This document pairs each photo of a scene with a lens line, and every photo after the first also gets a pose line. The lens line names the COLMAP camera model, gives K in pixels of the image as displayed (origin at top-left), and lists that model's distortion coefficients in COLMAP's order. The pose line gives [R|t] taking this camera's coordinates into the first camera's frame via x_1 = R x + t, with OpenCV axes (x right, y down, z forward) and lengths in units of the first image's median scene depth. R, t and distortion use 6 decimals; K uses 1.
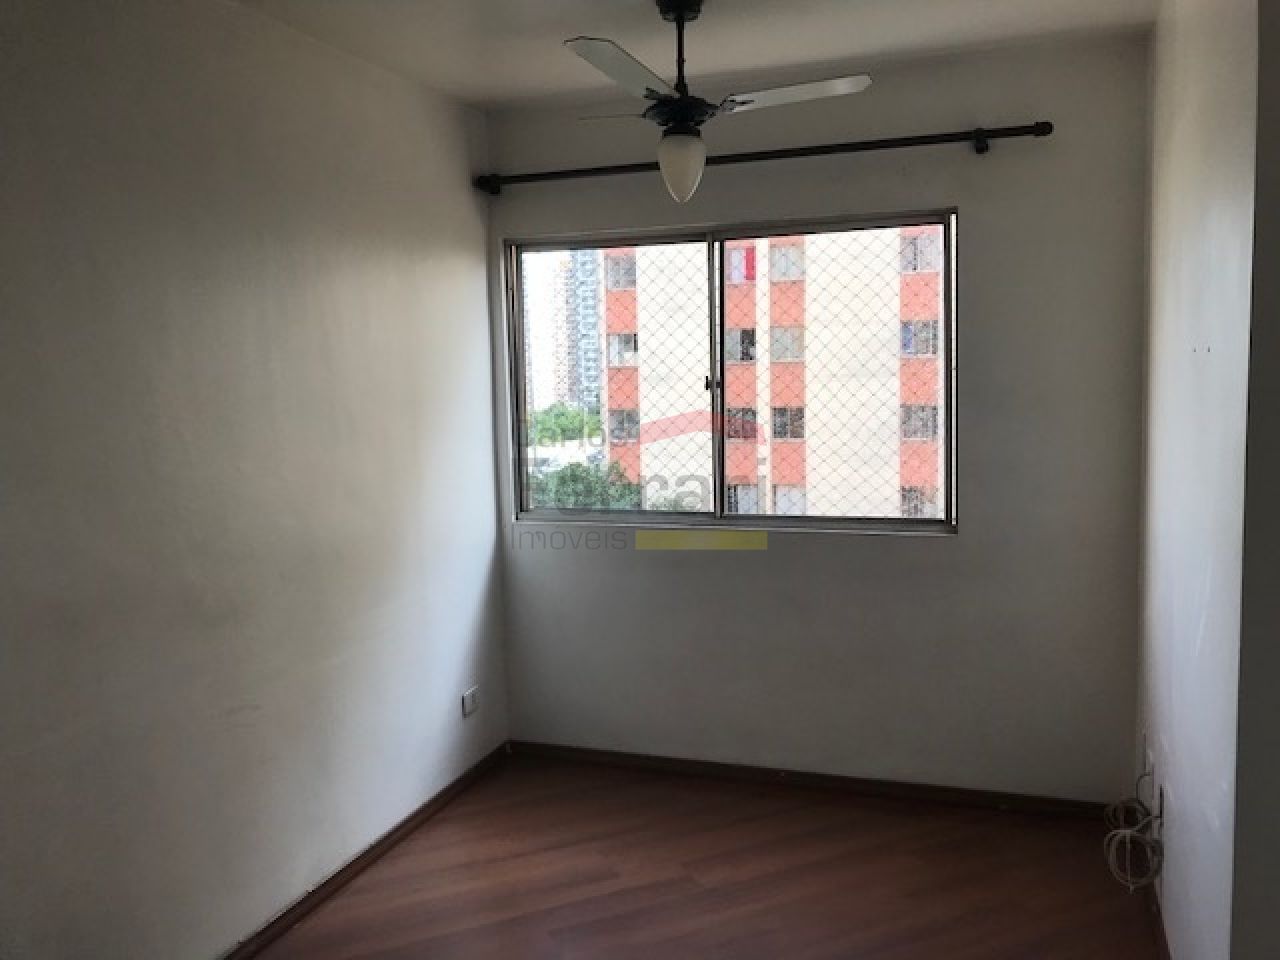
lens RADIAL K [[1020.6, 0, 642.1], [0, 1020.6, 484.6], [0, 0, 1]] dist [0.000767, 0.001508]
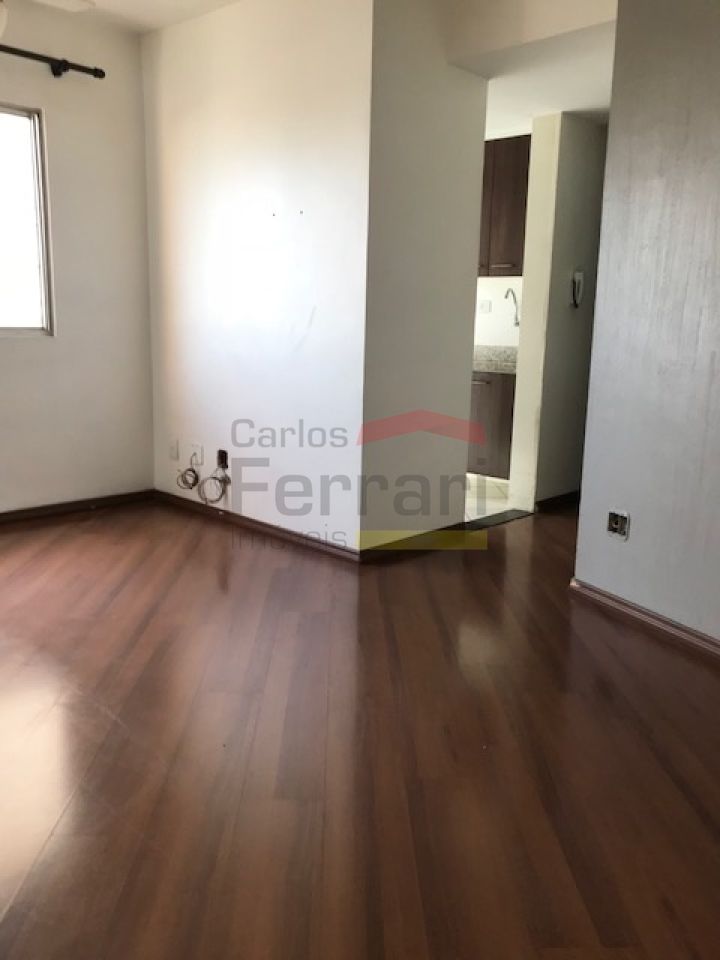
lens RADIAL K [[803.9, 0, 356.7], [0, 803.9, 474.4], [0, 0, 1]] dist [0.037001, -0.005448]
pose [[0.426864, -0.150214, 0.891753, -0.643324], [0.042188, 0.988342, 0.146289, 0.099148], [-0.903331, -0.024824, 0.428225, 0.073529]]
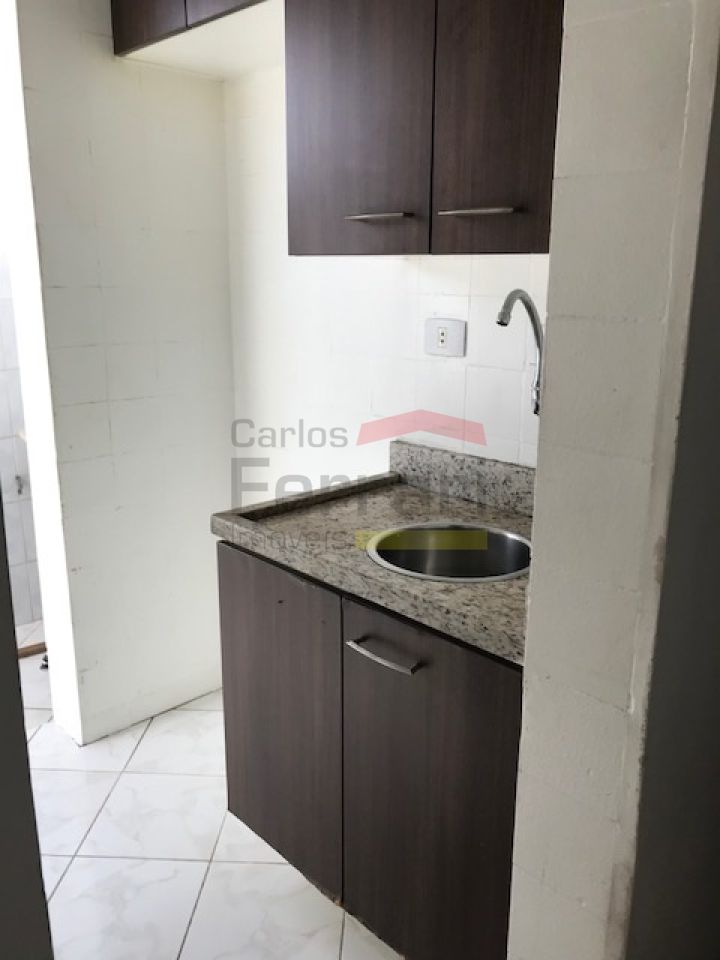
lens RADIAL K [[803.9, 0, 363.3], [0, 803.9, 481.9], [0, 0, 1]] dist [0.037001, -0.005448]
pose [[0.477260, -0.204592, 0.854614, 0.514765], [0.058723, 0.977772, 0.201282, -0.010517], [-0.876798, -0.045878, 0.478666, 0.344245]]
